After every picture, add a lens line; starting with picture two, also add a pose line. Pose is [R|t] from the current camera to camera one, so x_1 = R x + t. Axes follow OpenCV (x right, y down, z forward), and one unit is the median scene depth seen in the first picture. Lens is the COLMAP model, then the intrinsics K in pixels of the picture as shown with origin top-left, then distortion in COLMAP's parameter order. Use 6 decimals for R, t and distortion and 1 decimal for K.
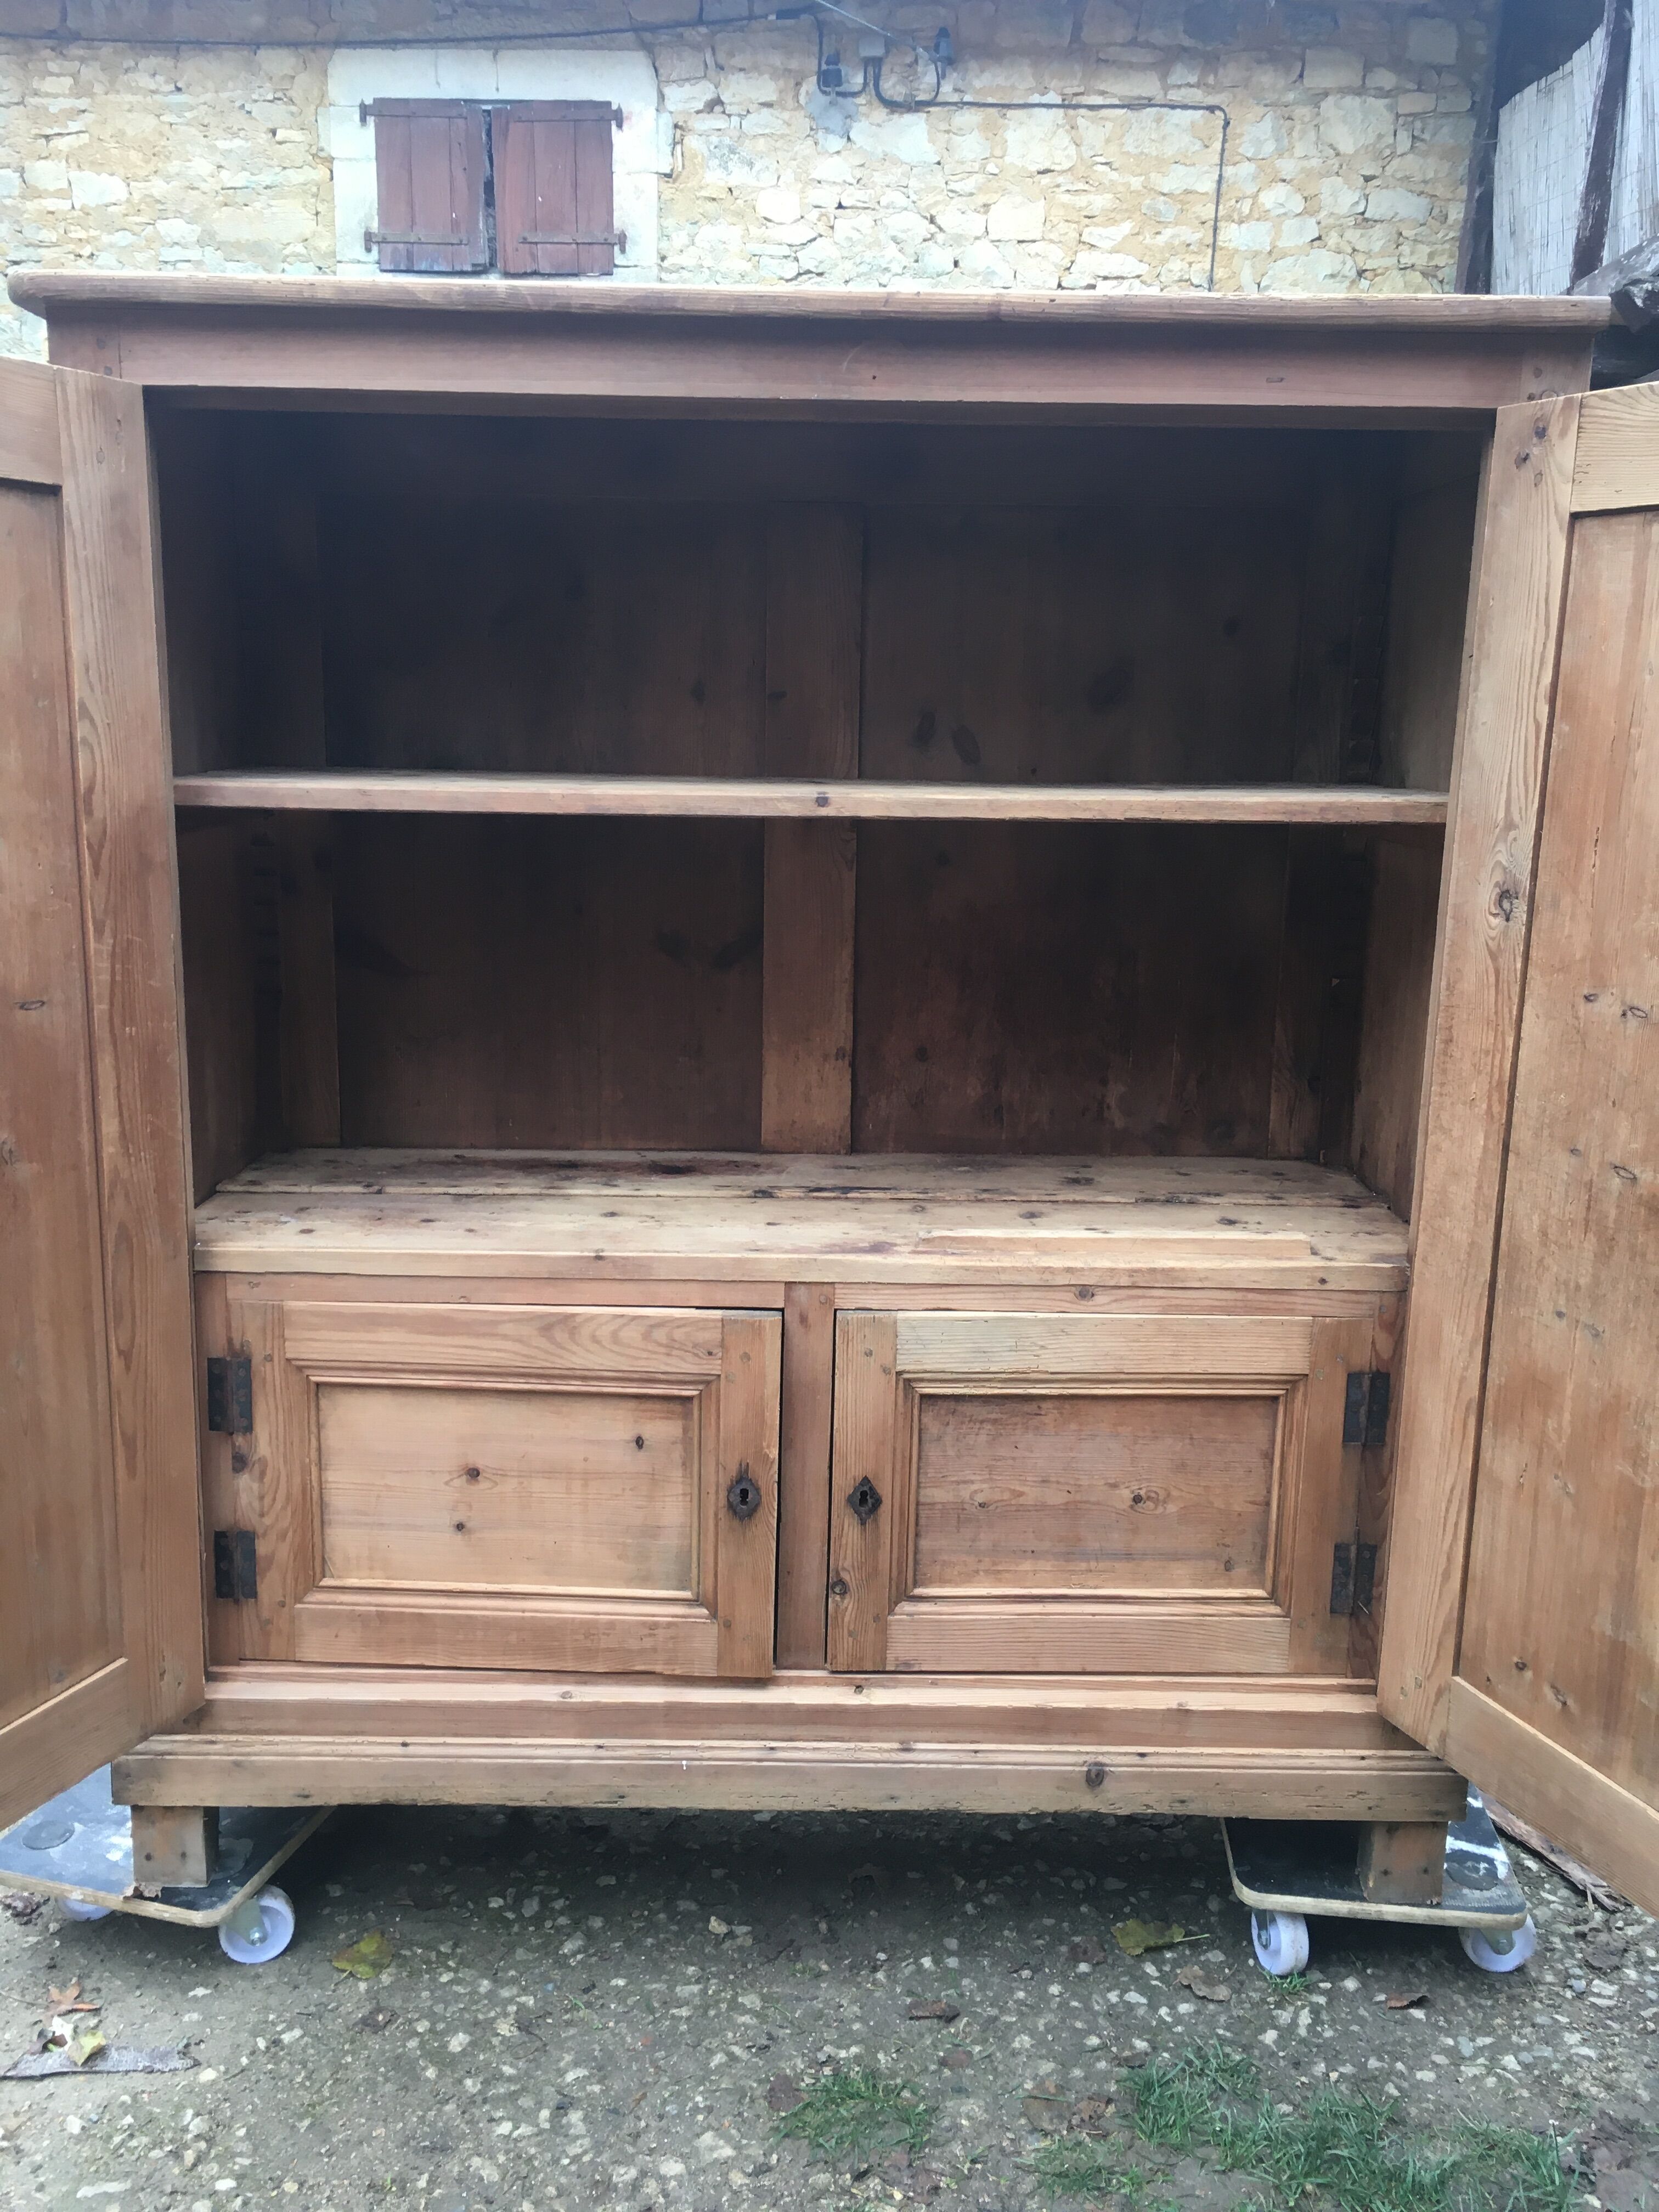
lens RADIAL K [[1901.6, 0, 833.7], [0, 1901.6, 1083.7], [0, 0, 1]] dist [0.085282, -0.126980]
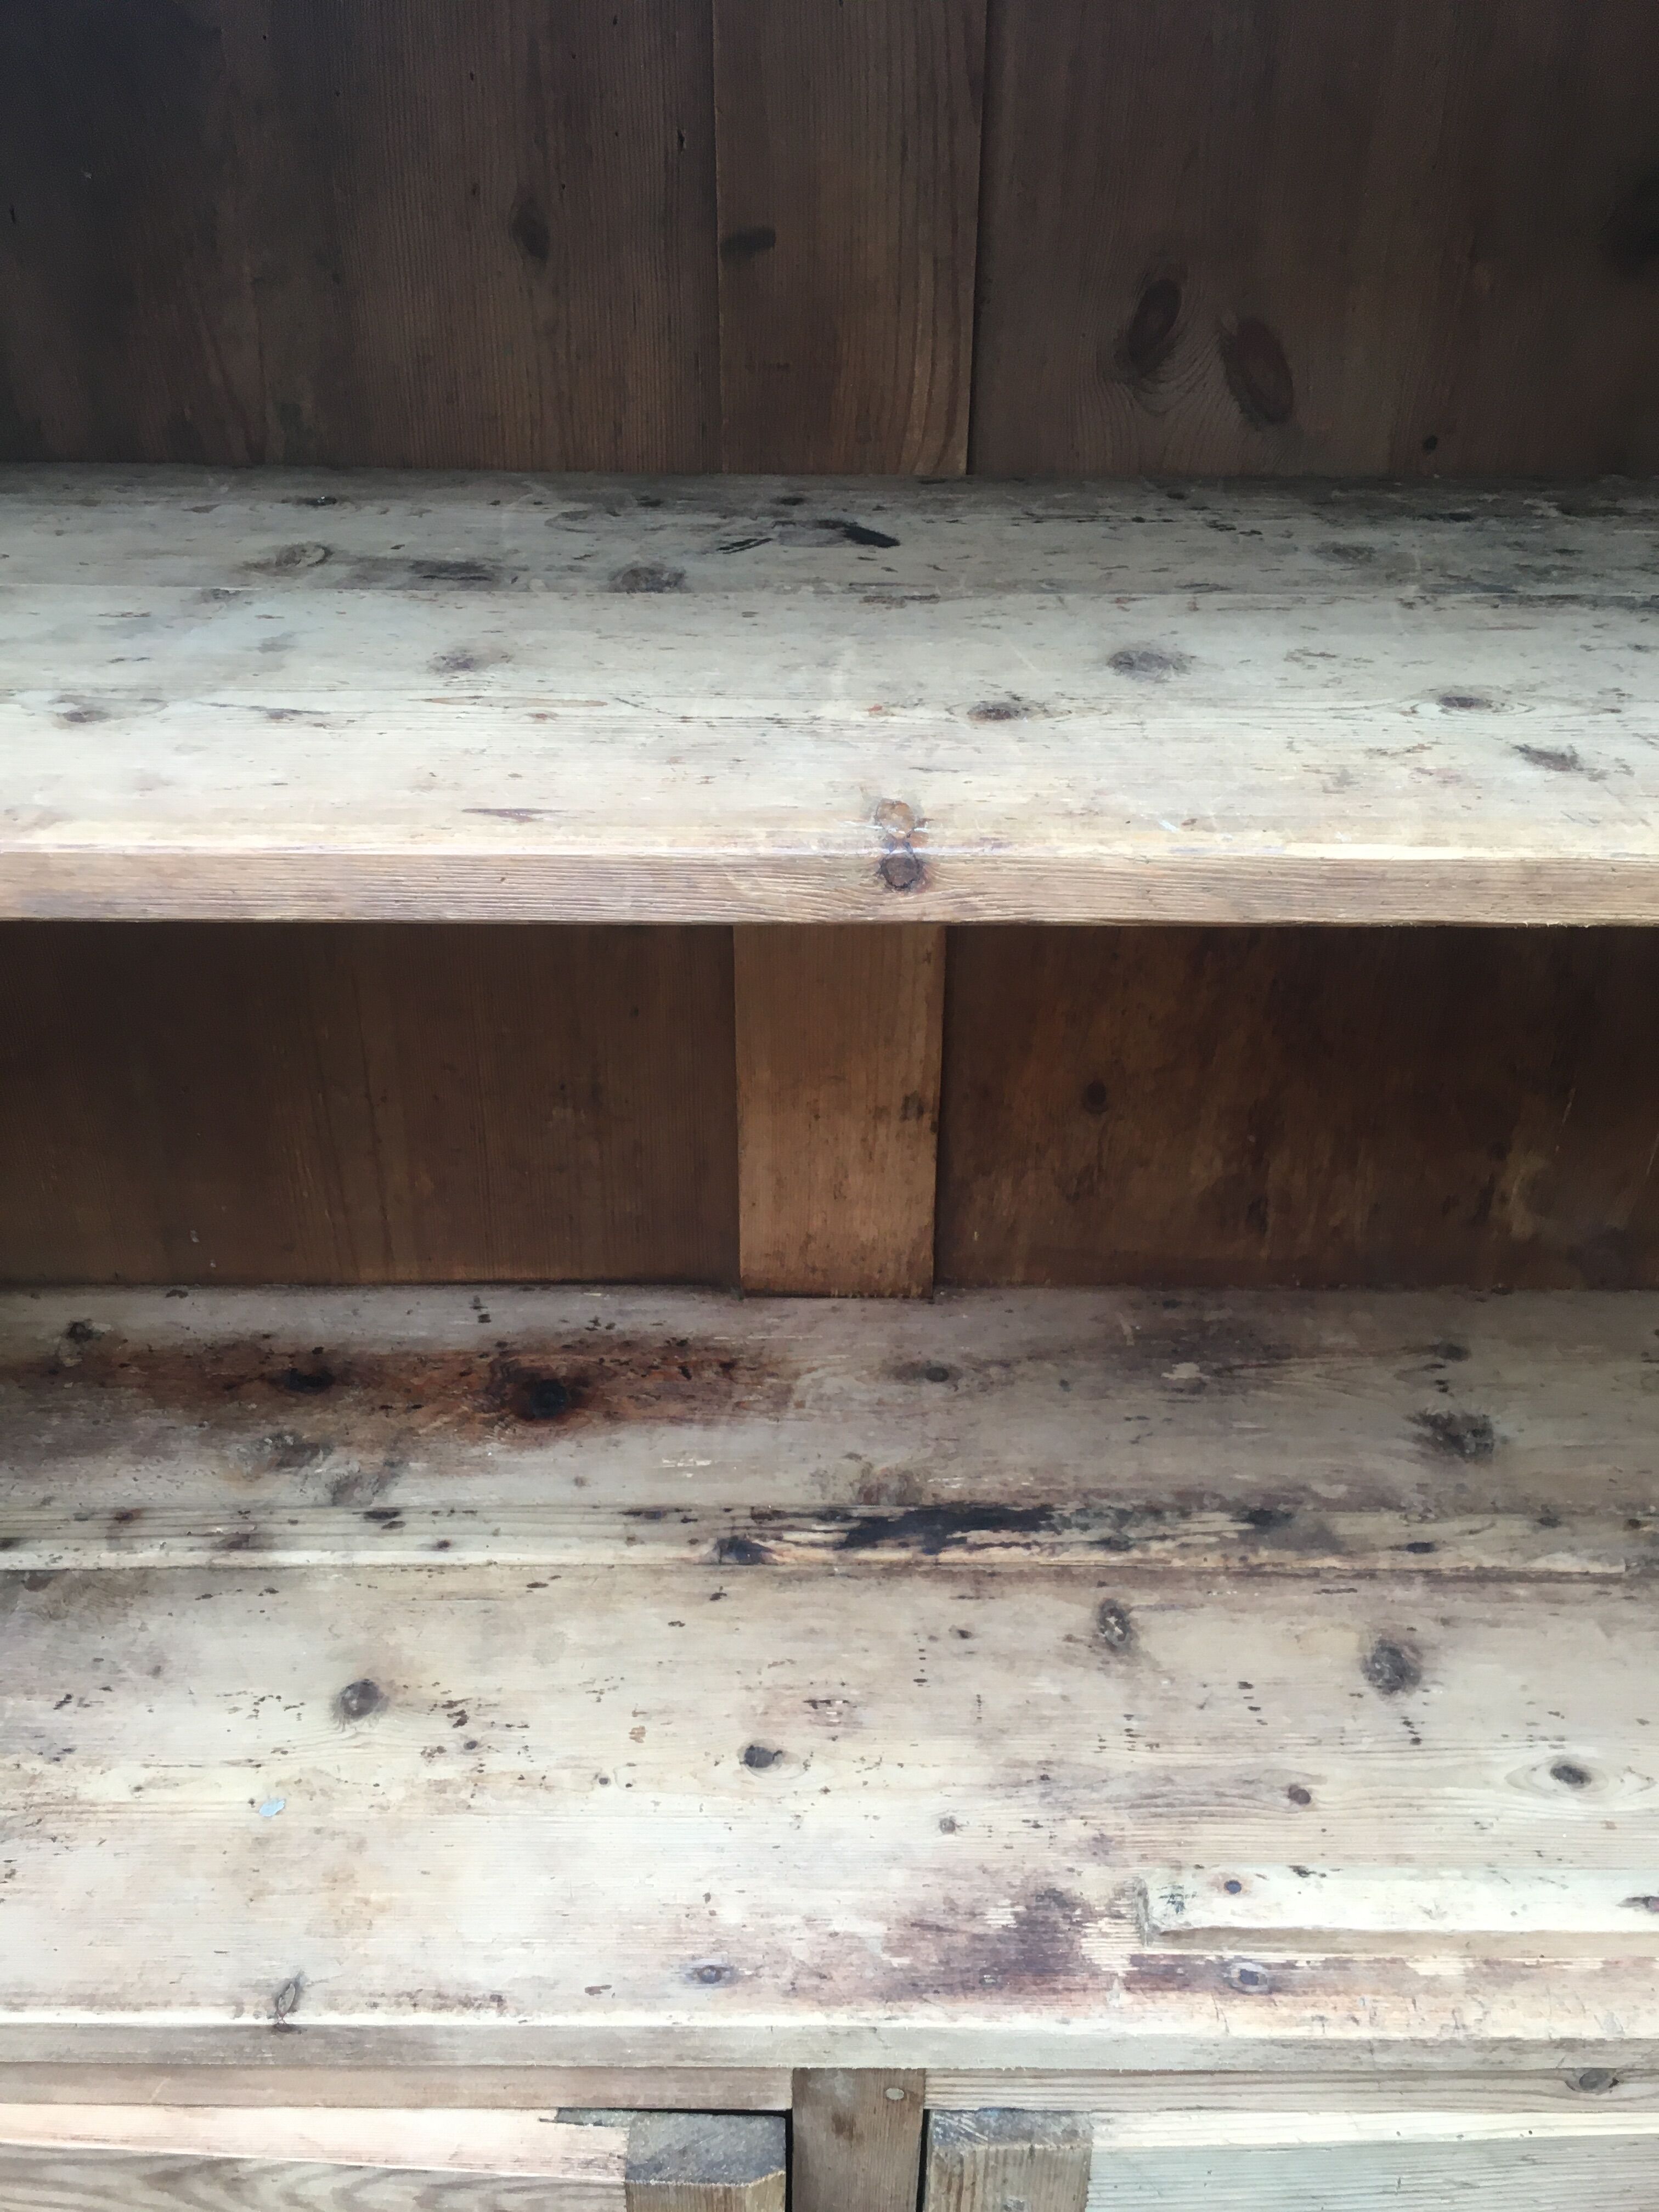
lens RADIAL K [[1901.6, 0, 835.0], [0, 1901.6, 1093.2], [0, 0, 1]] dist [0.085282, -0.126980]
pose [[0.999939, -0.006025, -0.009284, -0.012275], [0.008713, 0.945776, 0.324704, -0.191754], [0.006824, -0.324765, 0.945770, 0.685042]]
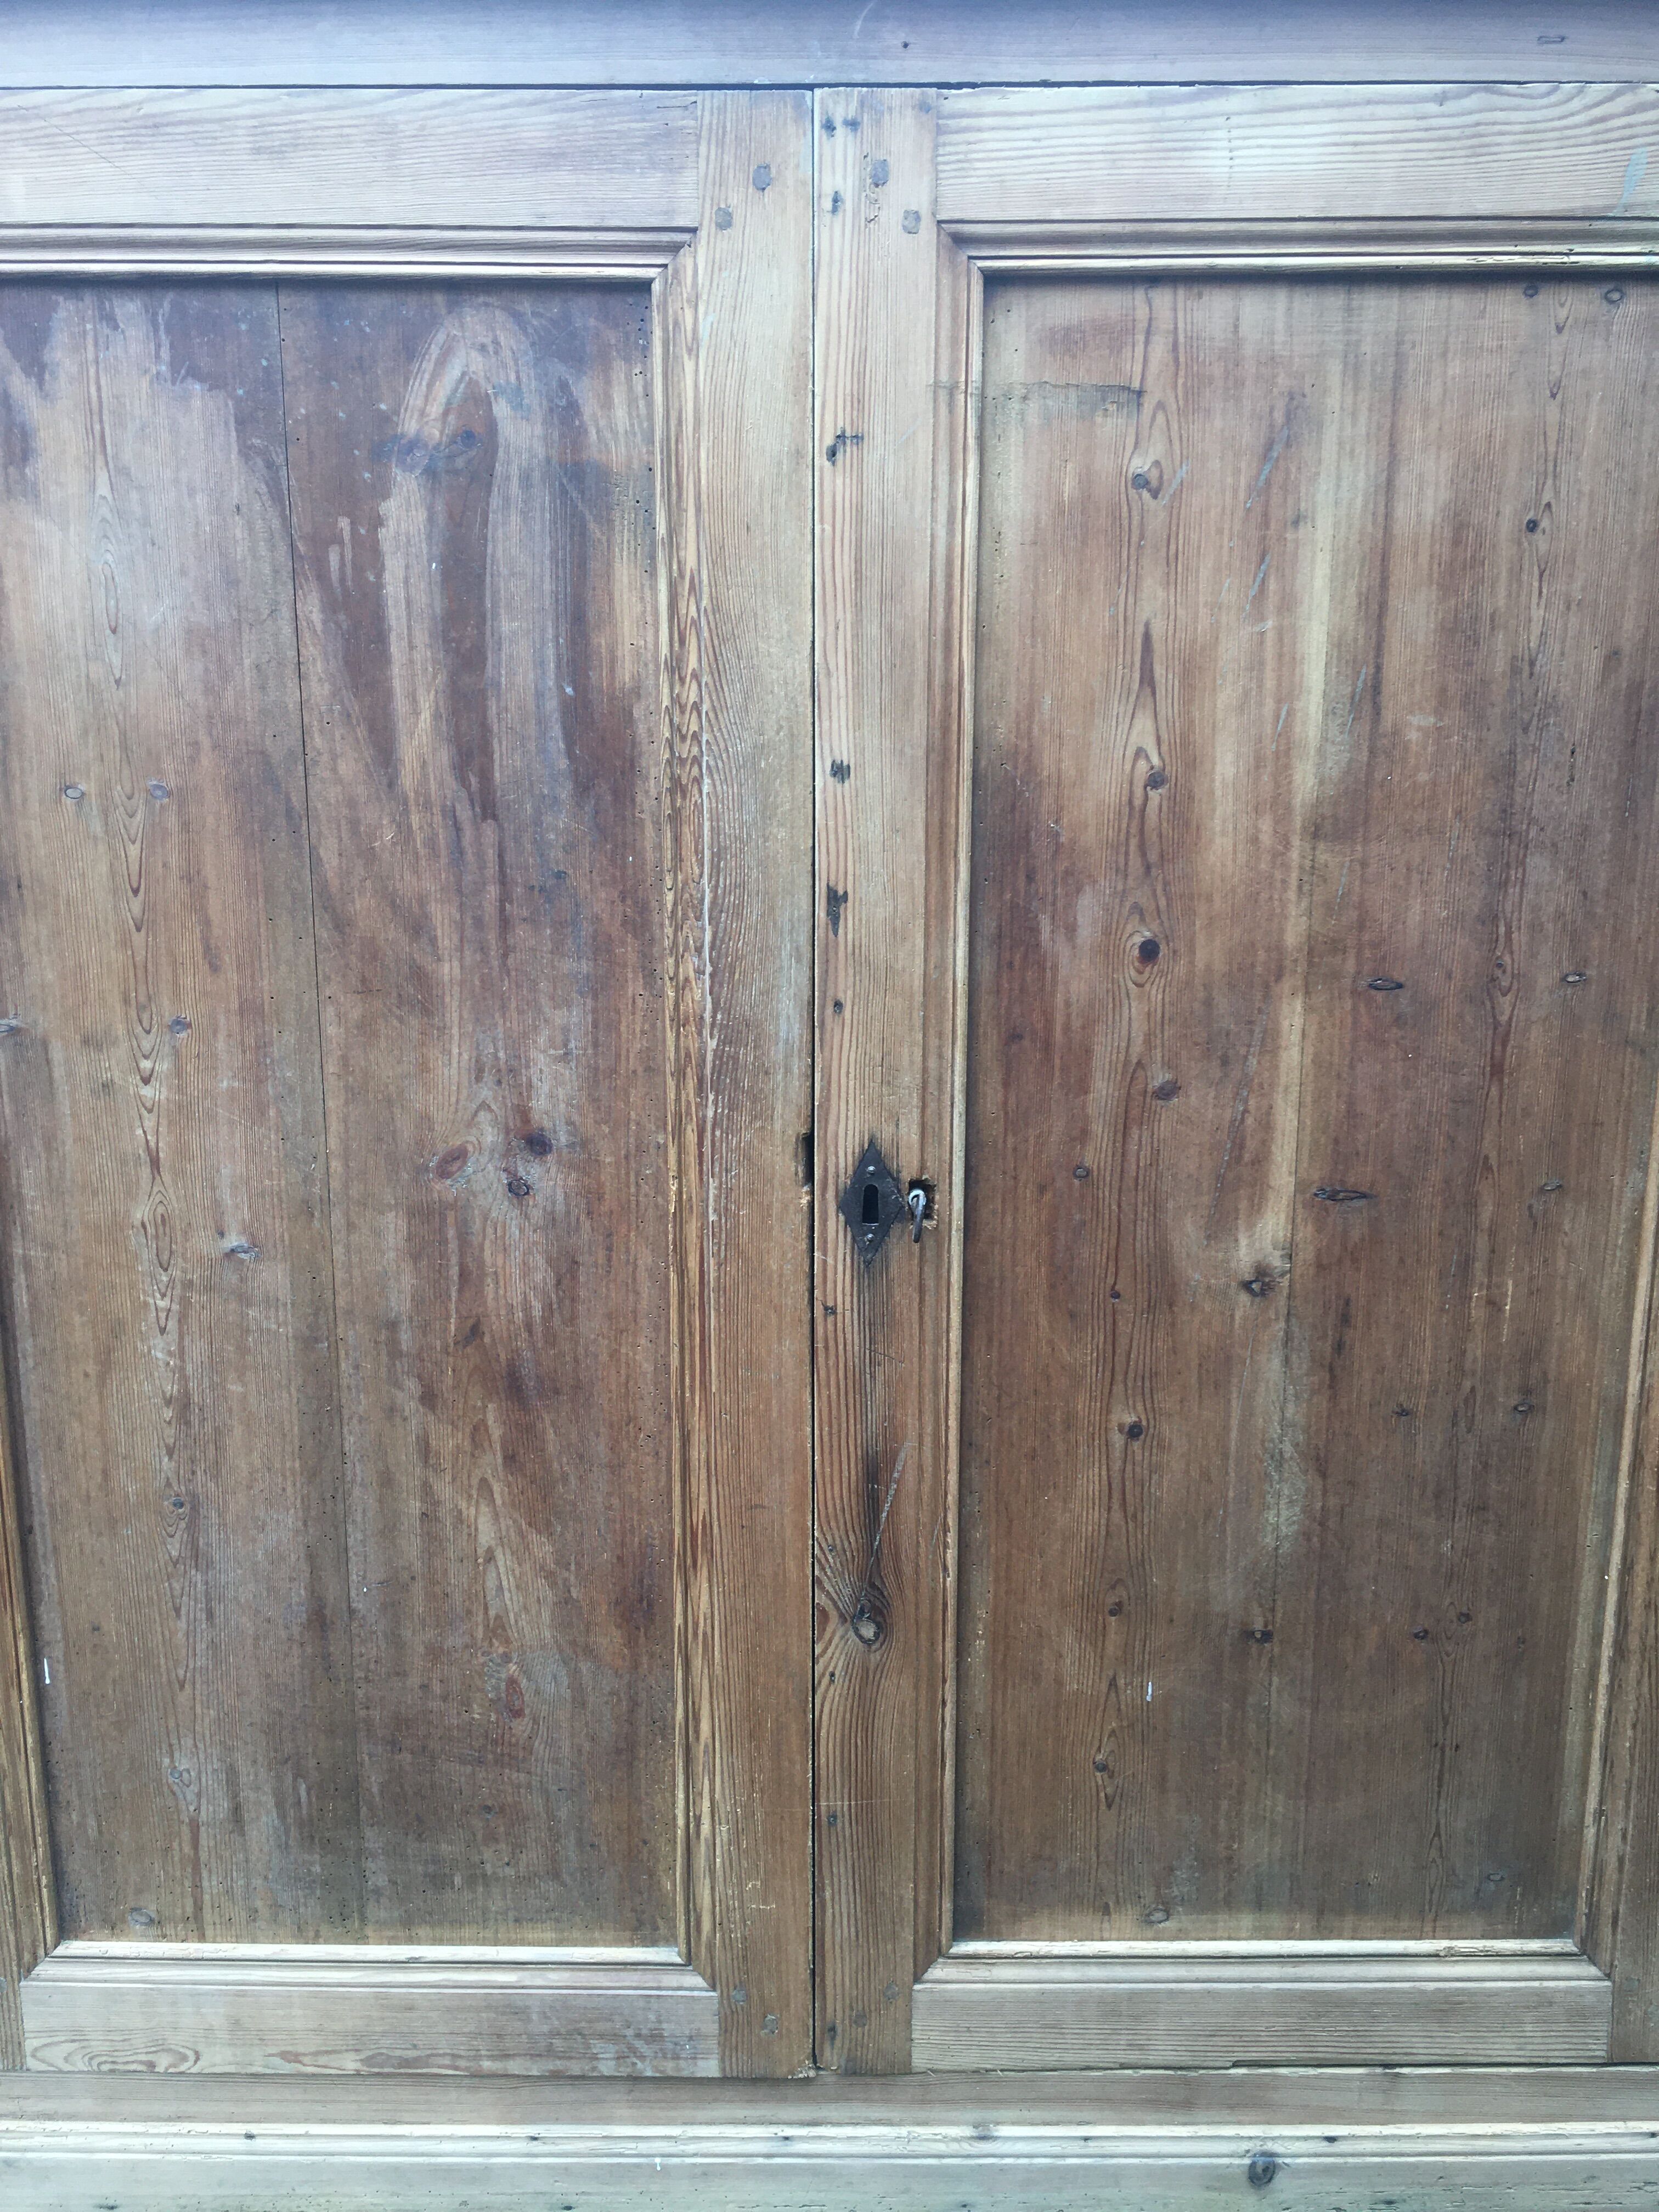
lens RADIAL K [[1901.6, 0, 825.7], [0, 1901.6, 1085.6], [0, 0, 1]] dist [0.085282, -0.126980]
pose [[0.999791, -0.017340, -0.010866, -0.004288], [0.017537, 0.999678, 0.018320, -0.038703], [0.010544, -0.018507, 0.999773, 0.322326]]
